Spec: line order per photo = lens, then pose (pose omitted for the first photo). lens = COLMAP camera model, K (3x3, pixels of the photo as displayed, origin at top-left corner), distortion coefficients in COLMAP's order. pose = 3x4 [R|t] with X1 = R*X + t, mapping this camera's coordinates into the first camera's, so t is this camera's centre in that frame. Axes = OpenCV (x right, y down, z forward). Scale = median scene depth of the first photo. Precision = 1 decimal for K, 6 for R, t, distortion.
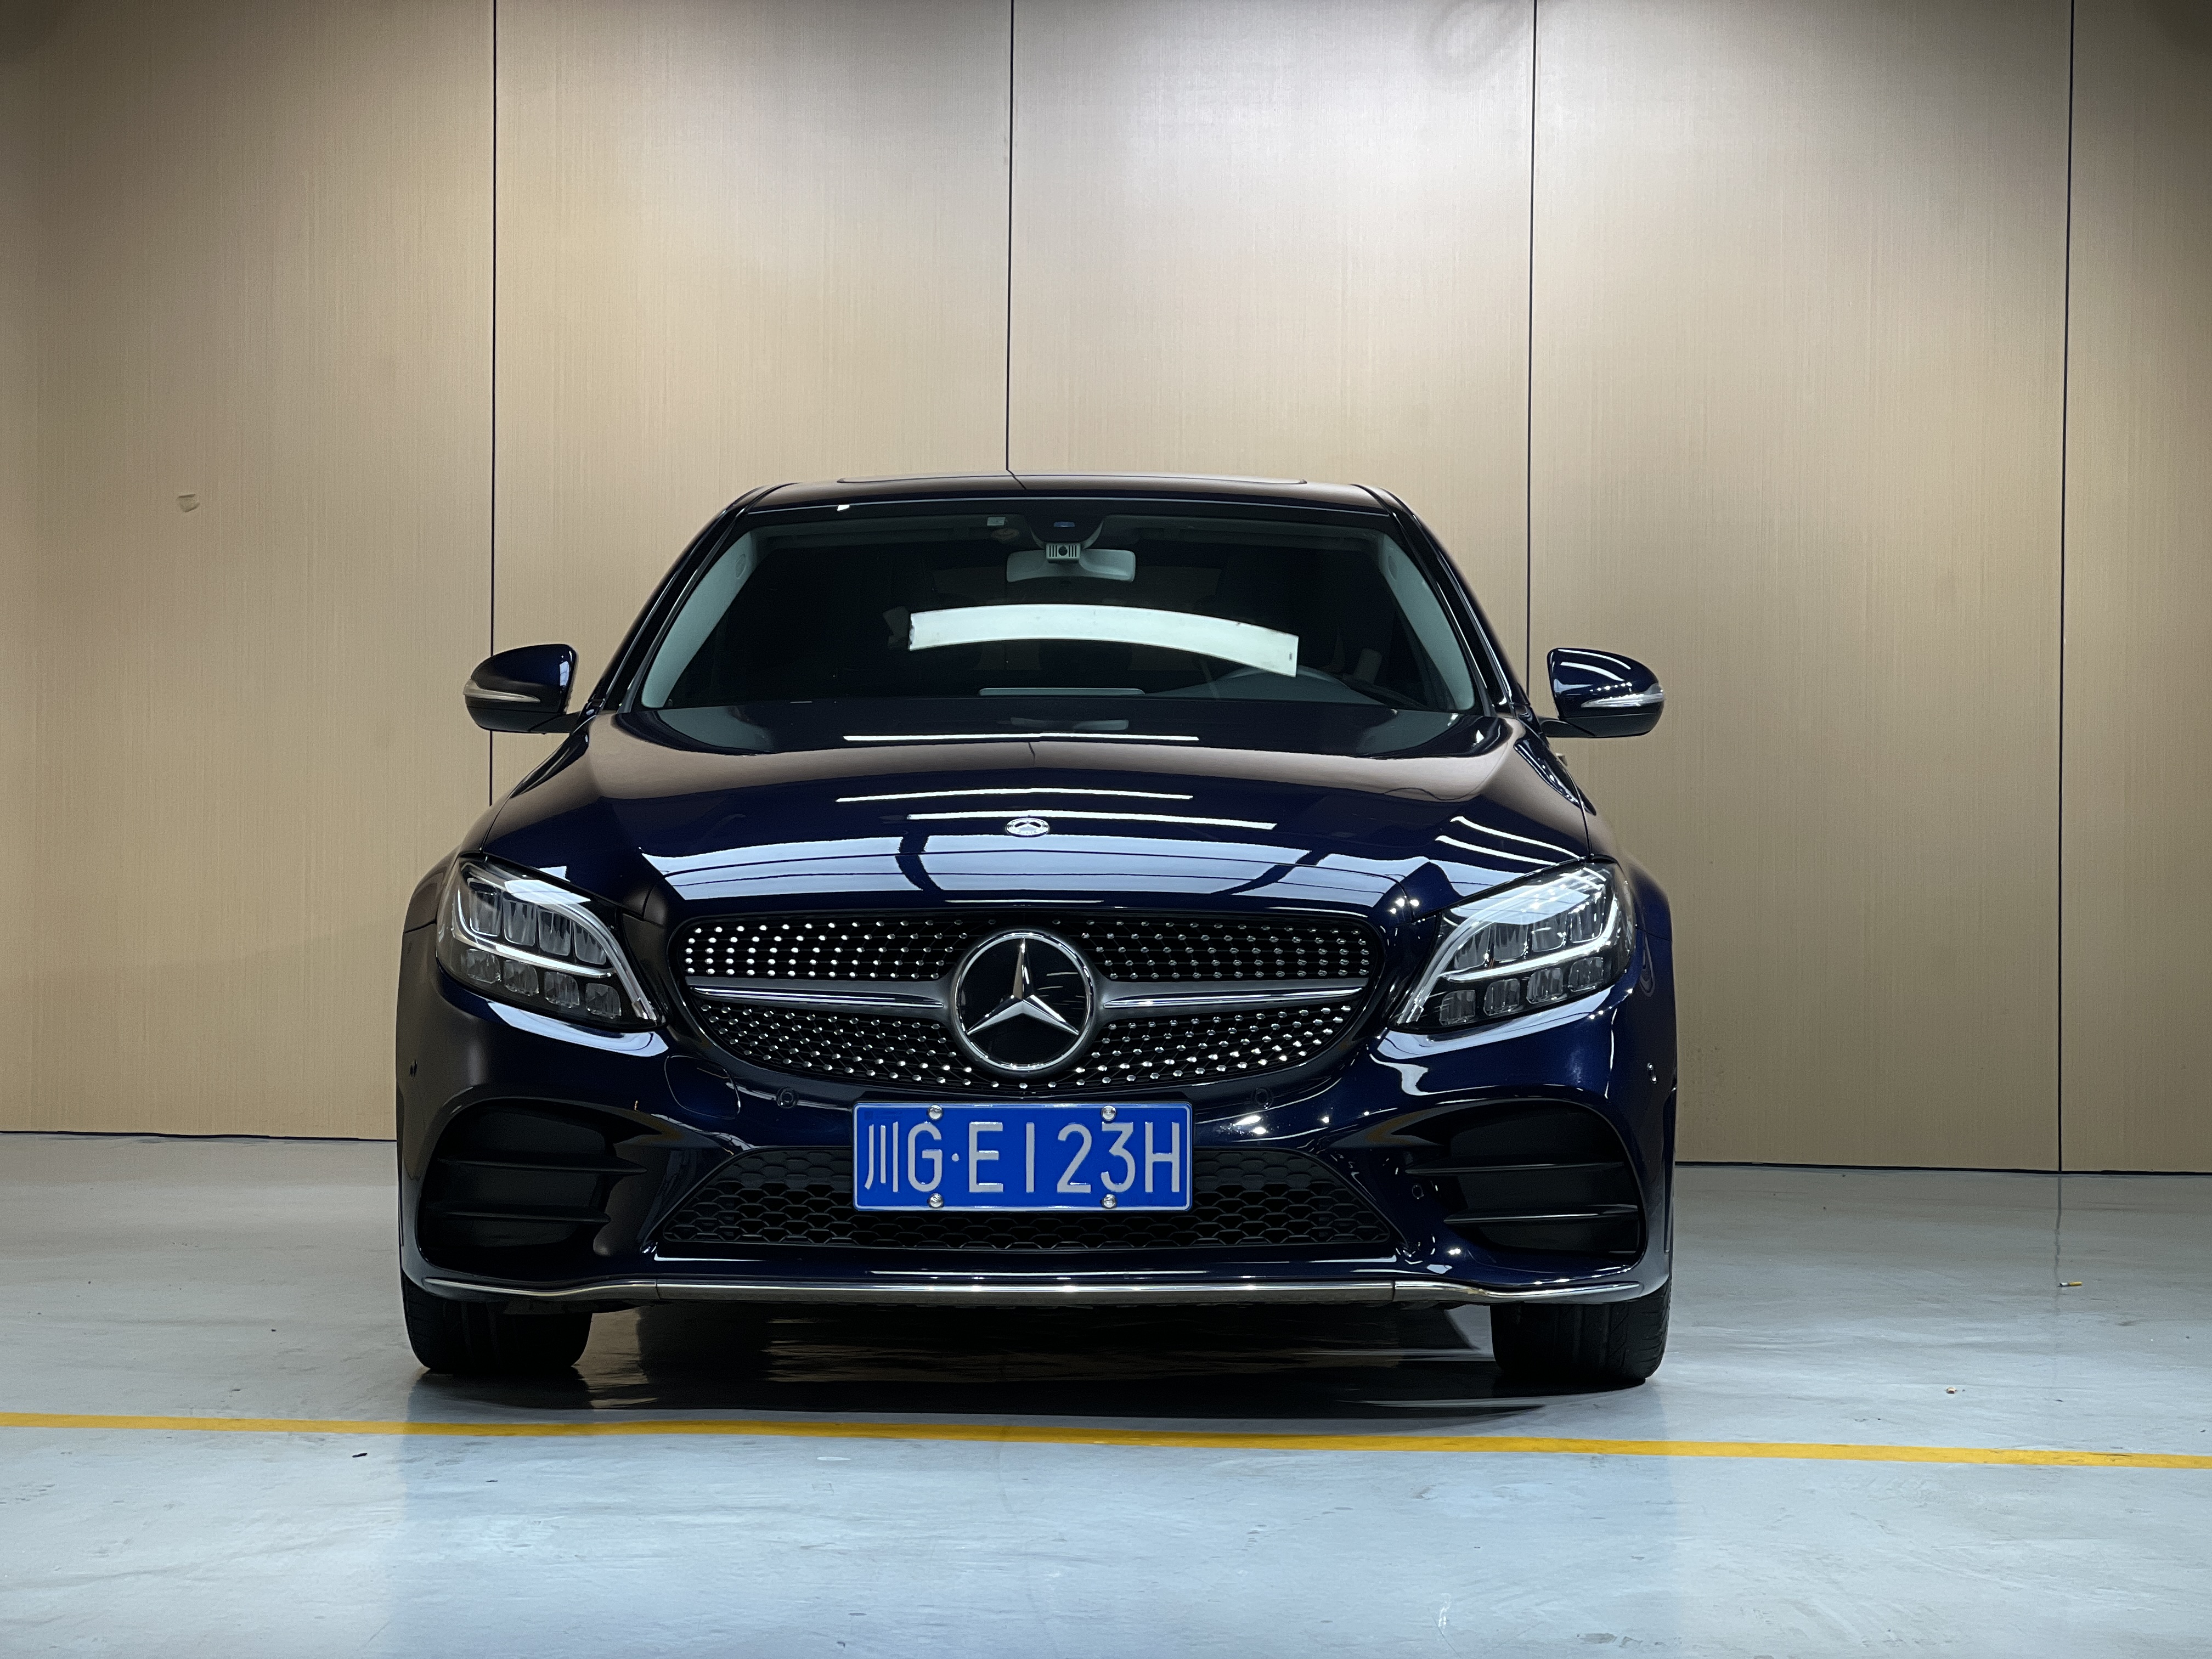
lens RADIAL K [[5065.3, 0, 1106.0], [0, 5065.3, 829.5], [0, 0, 1]] dist [0.204498, 0.613472]
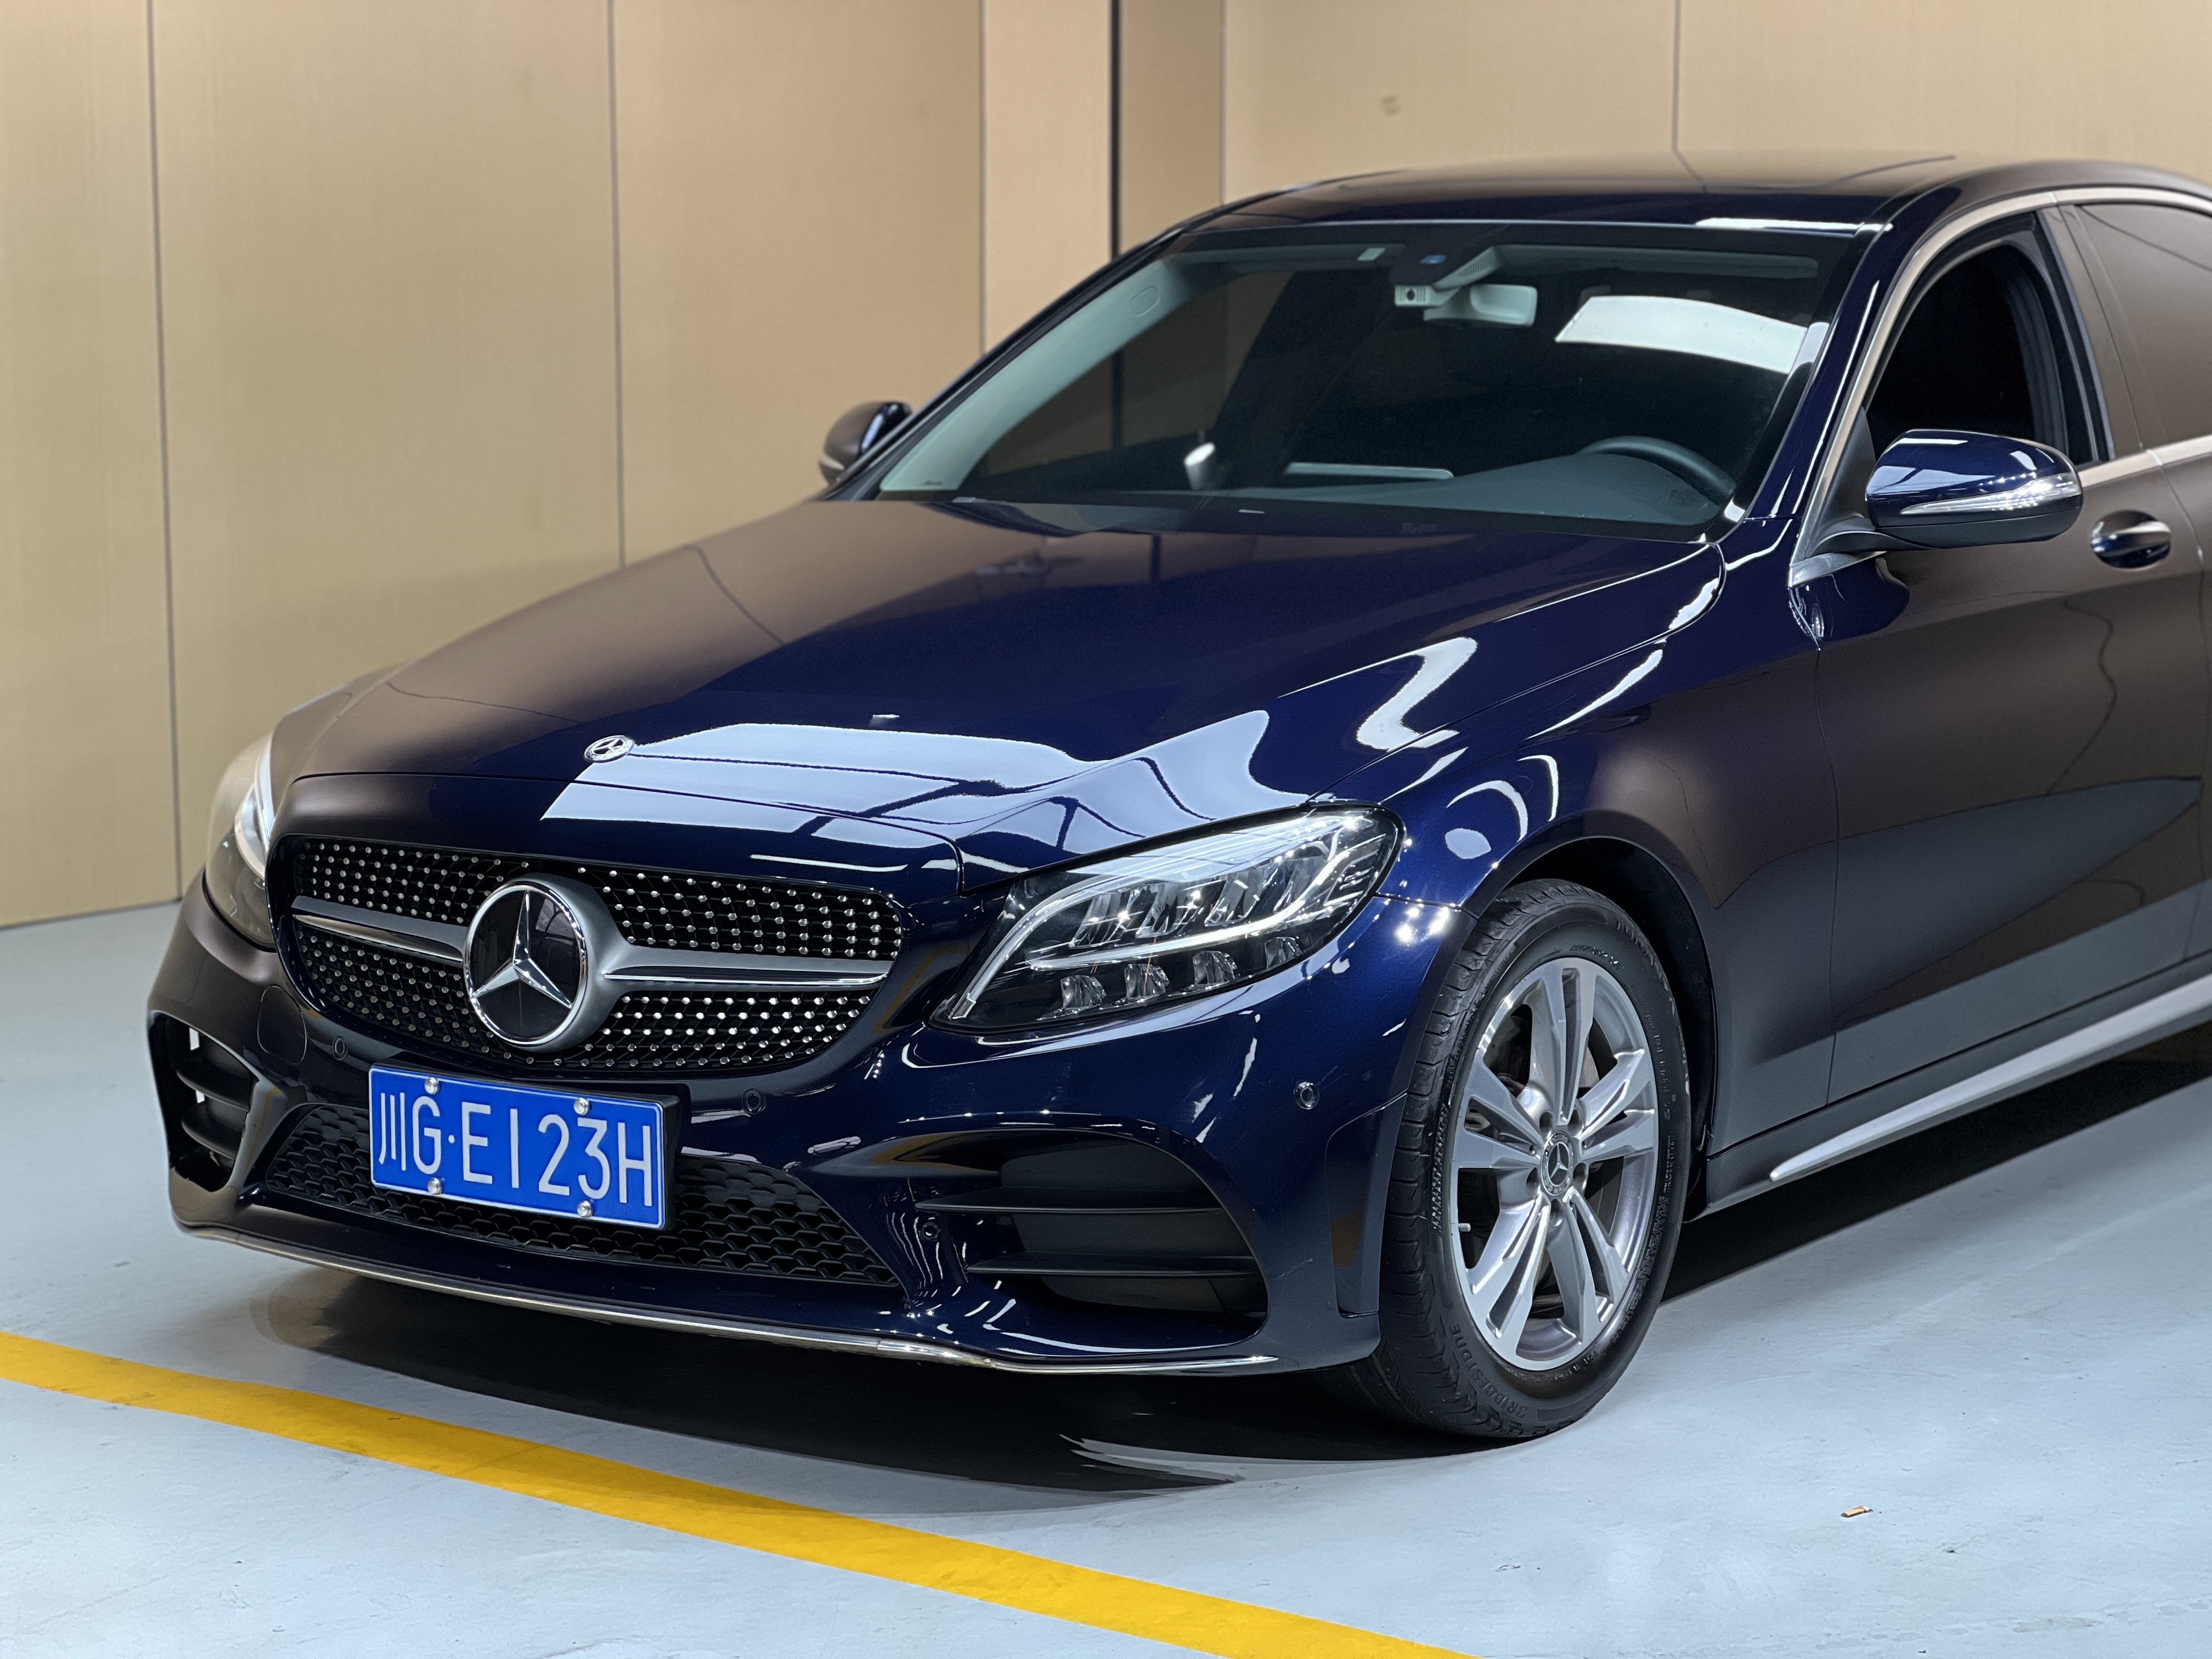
lens RADIAL K [[5065.3, 0, 1106.0], [0, 5065.3, 829.5], [0, 0, 1]] dist [0.204498, 0.613472]
pose [[0.846318, 0.065428, -0.528645, 0.518659], [0.003895, 0.991641, 0.128966, -0.098815], [0.532664, -0.111205, 0.838989, 0.338469]]
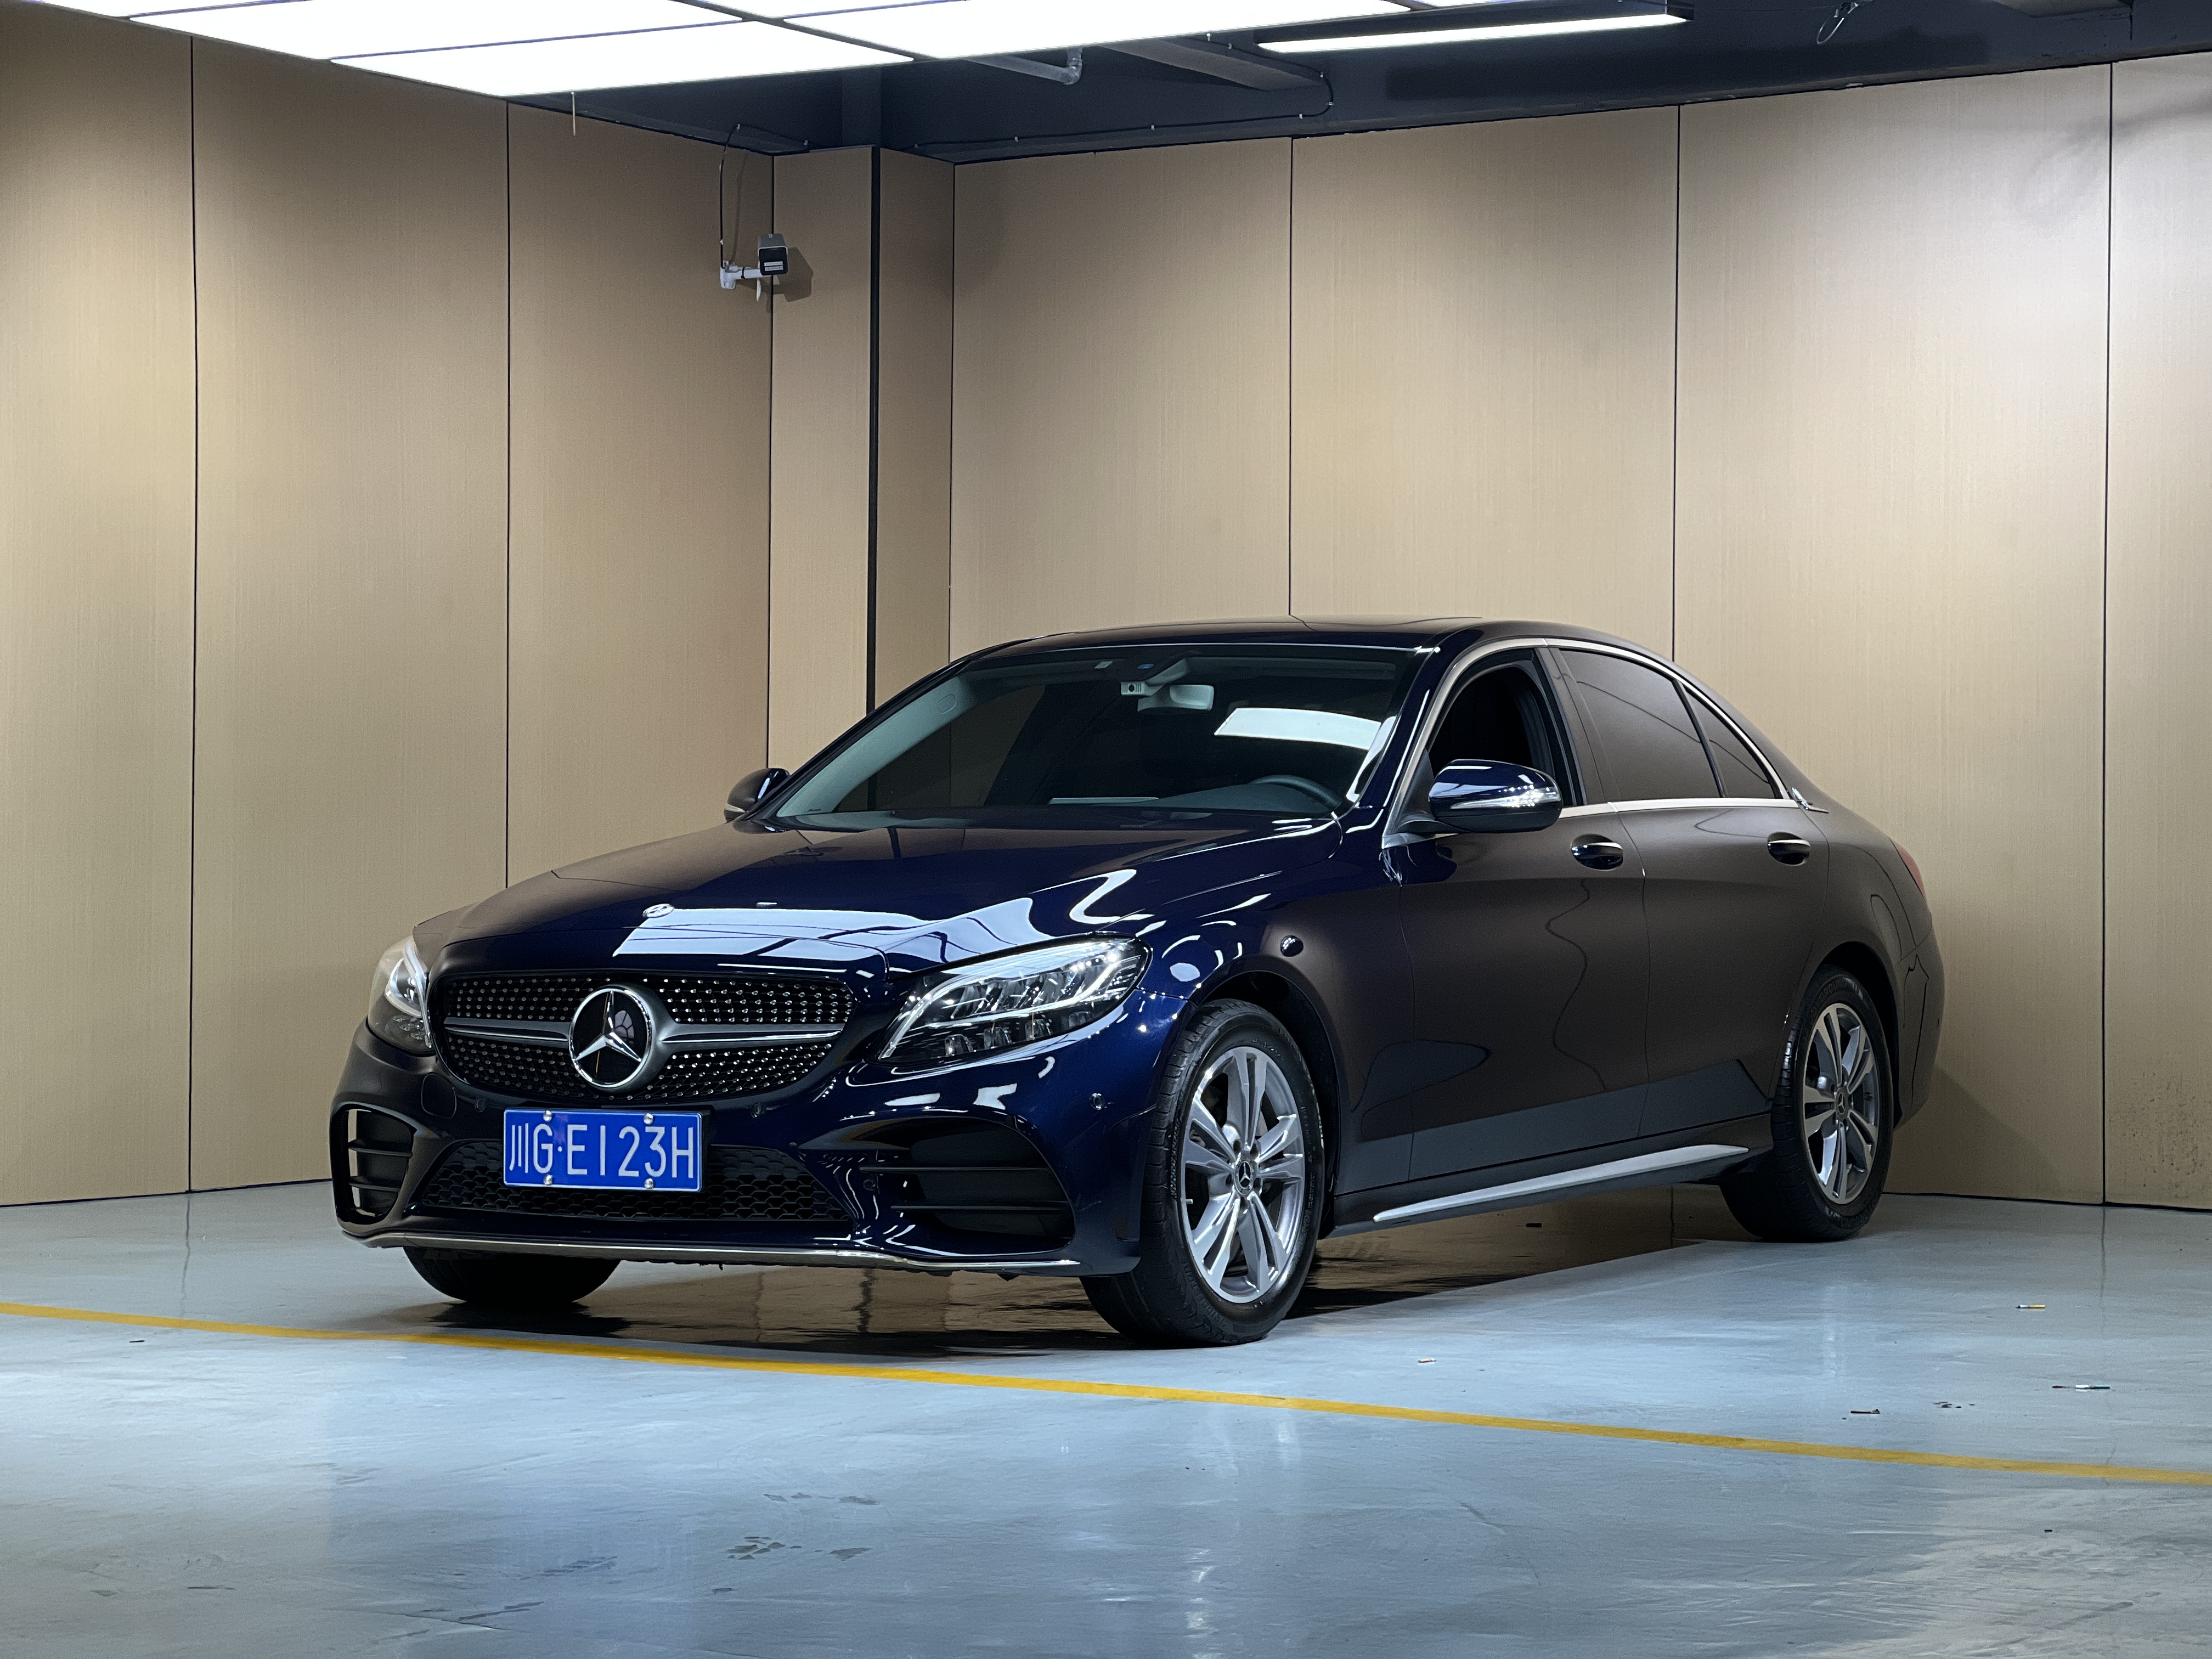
lens RADIAL K [[5065.3, 0, 1106.0], [0, 5065.3, 829.5], [0, 0, 1]] dist [0.204498, 0.613472]
pose [[0.887335, -0.003597, -0.461112, 0.742916], [-0.003160, 0.999899, -0.013880, -0.003845], [0.461115, 0.013774, 0.887233, -0.164367]]
